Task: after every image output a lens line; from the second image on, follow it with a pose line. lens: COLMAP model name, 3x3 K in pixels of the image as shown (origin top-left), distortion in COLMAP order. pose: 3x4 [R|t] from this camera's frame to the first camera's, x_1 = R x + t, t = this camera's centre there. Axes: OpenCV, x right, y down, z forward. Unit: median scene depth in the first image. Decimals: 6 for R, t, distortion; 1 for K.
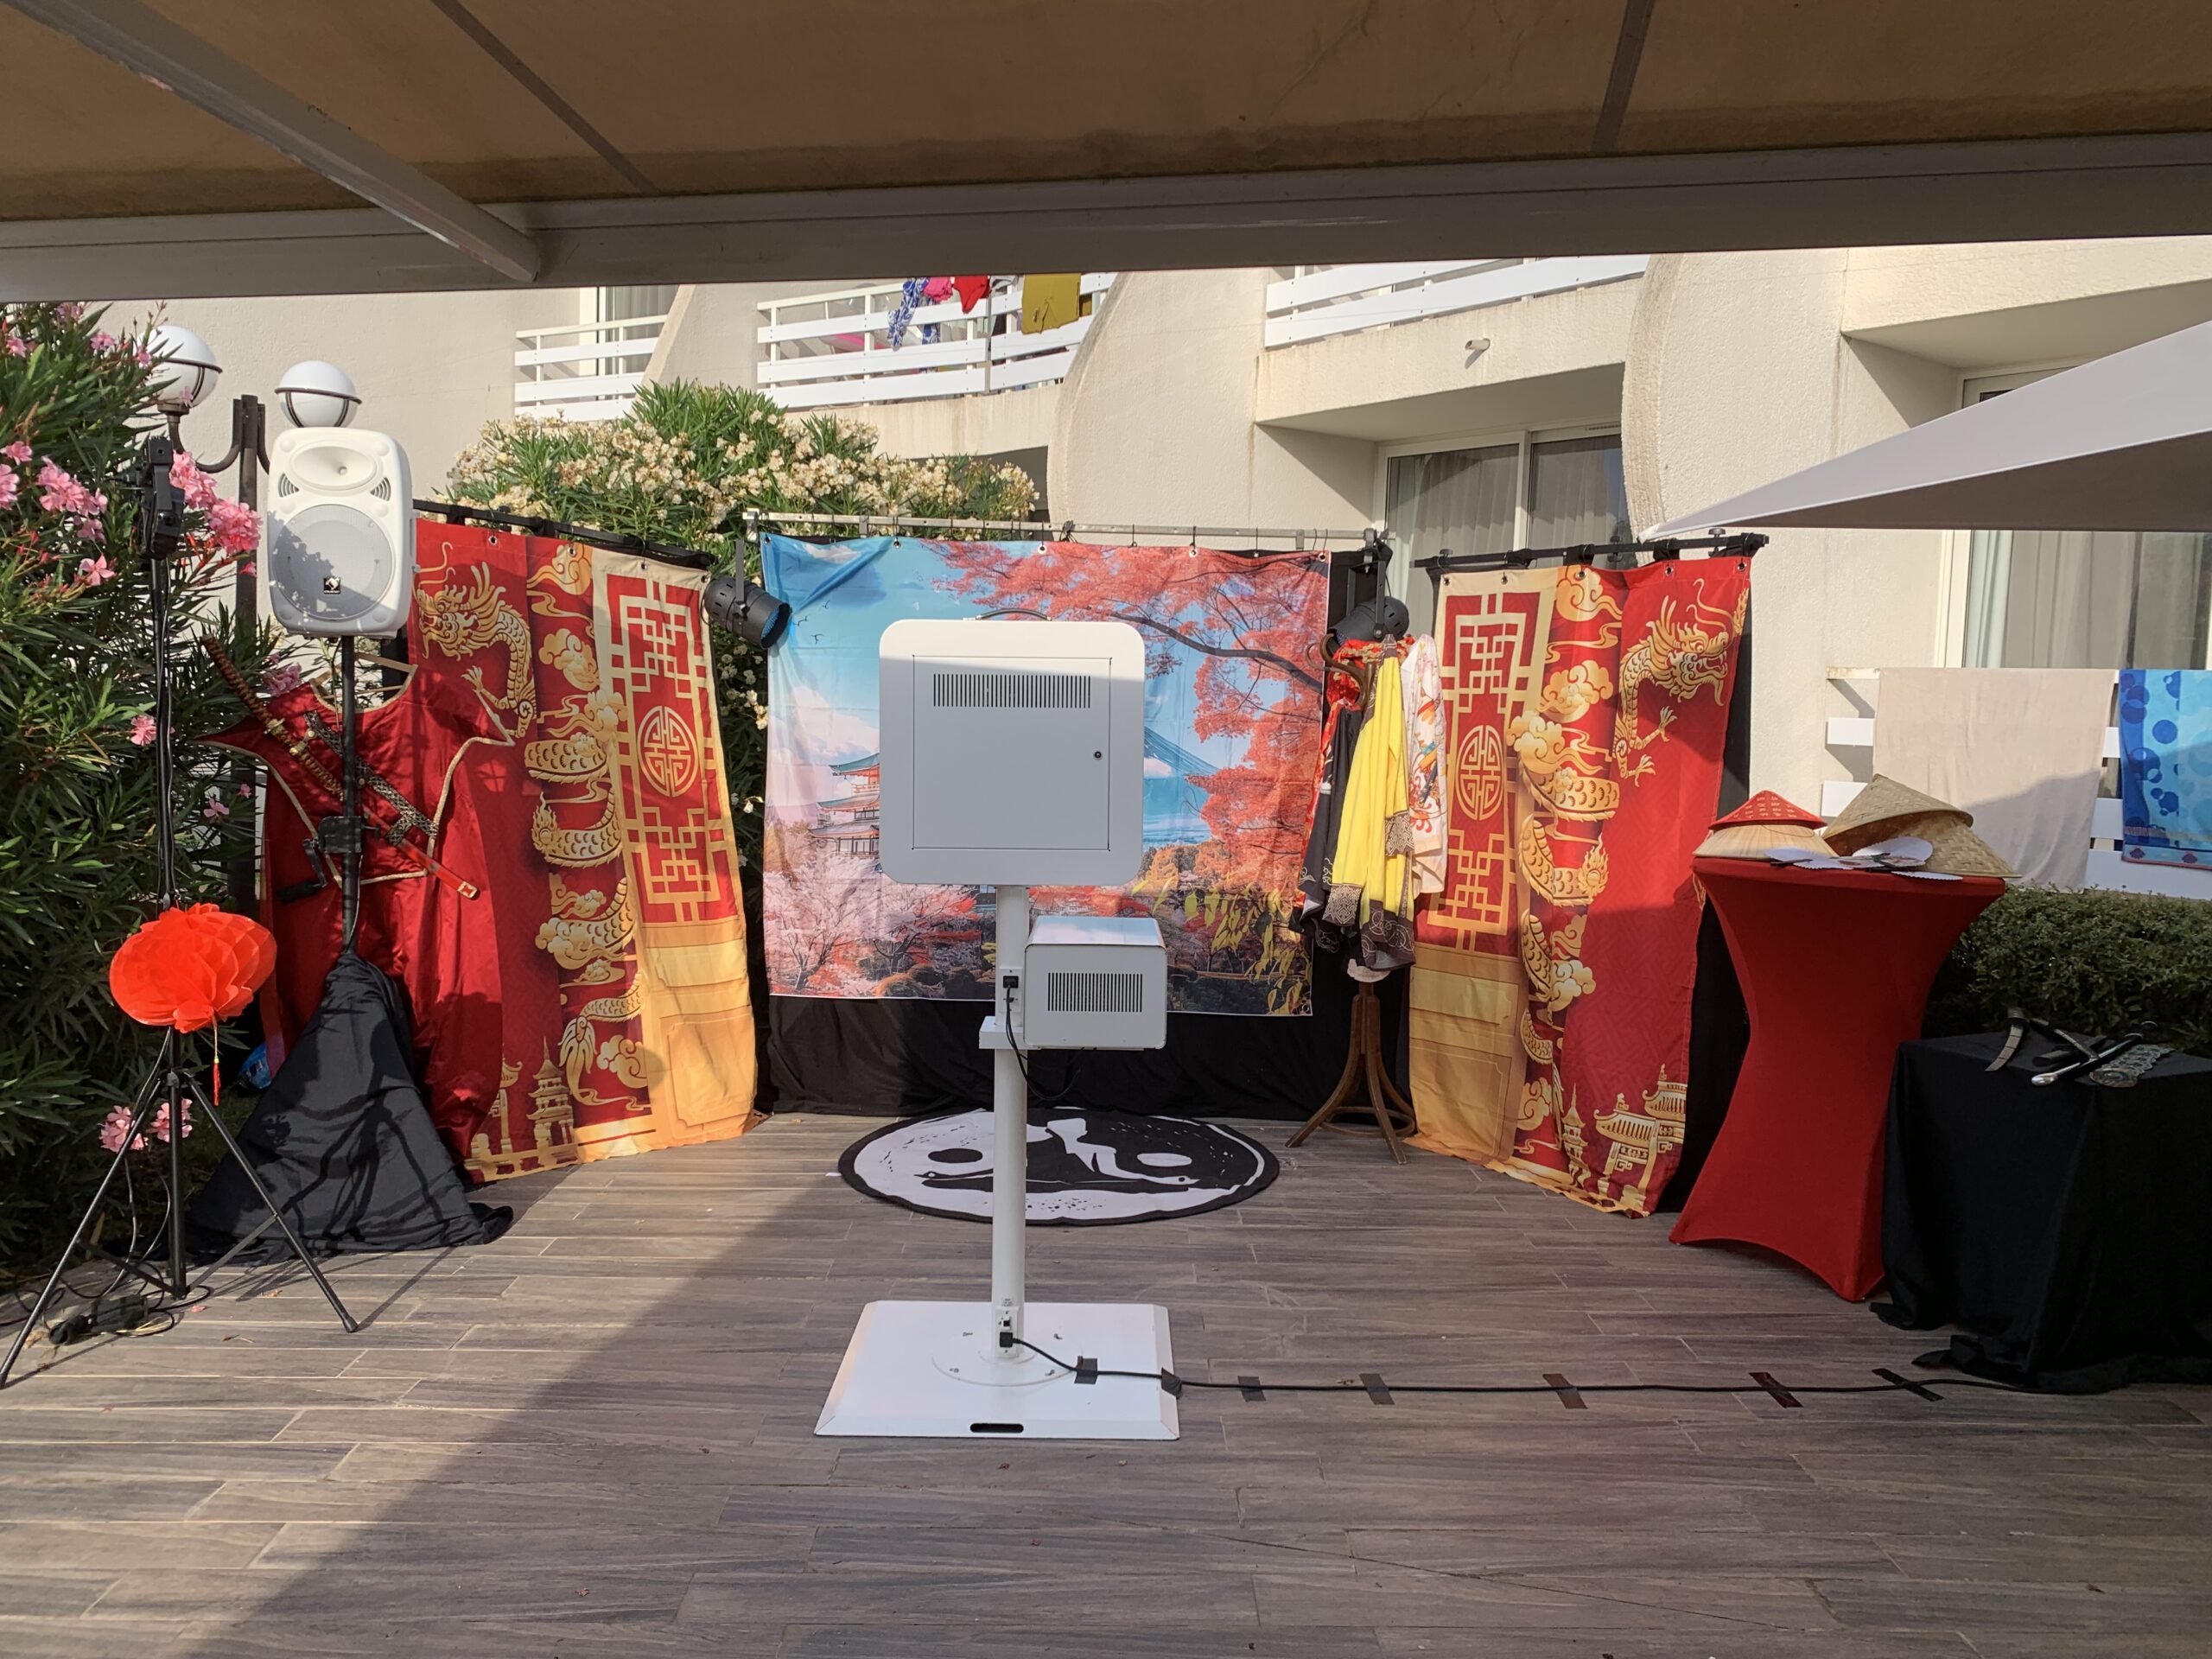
lens RADIAL K [[1663.4, 0, 1031.2], [0, 1663.4, 829.9], [0, 0, 1]] dist [0.004124, 0.000196]
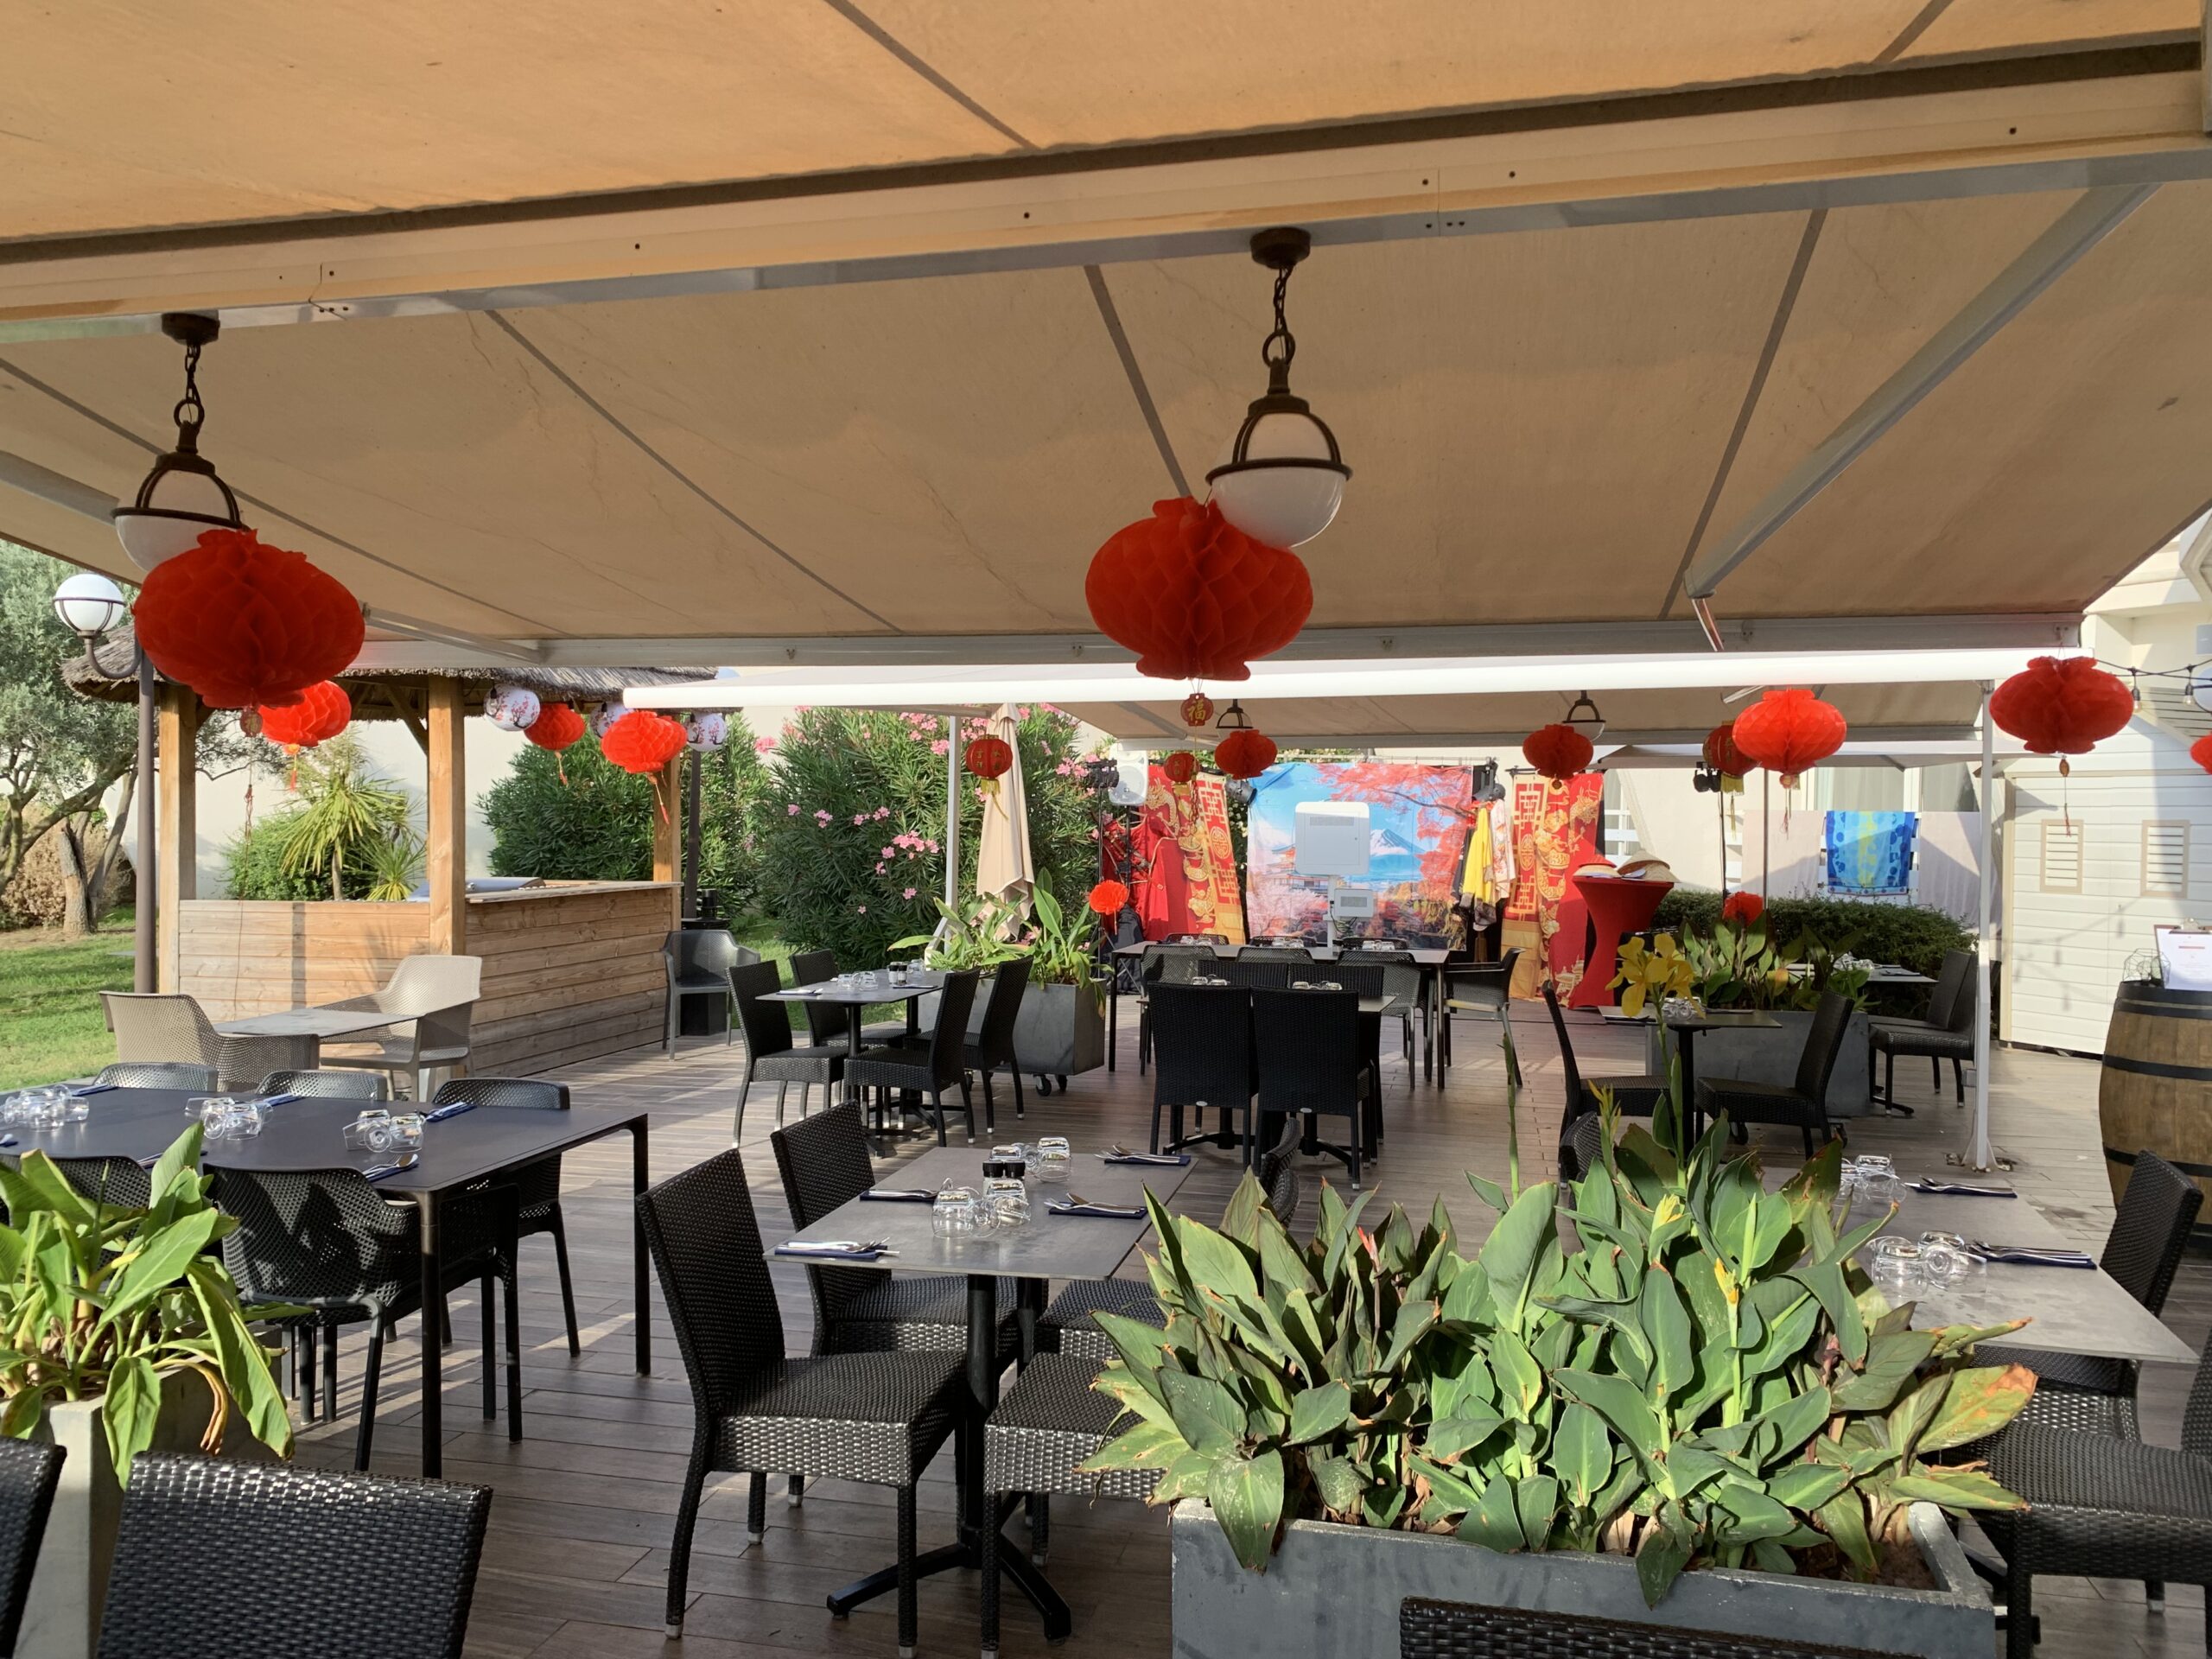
lens RADIAL K [[1663.4, 0, 1031.2], [0, 1663.4, 829.9], [0, 0, 1]] dist [0.004124, 0.000196]
pose [[0.976242, -0.001667, -0.216678, 0.079188], [-0.014426, 0.997252, -0.072670, 0.131652], [0.216204, 0.074069, 0.973535, -1.708558]]
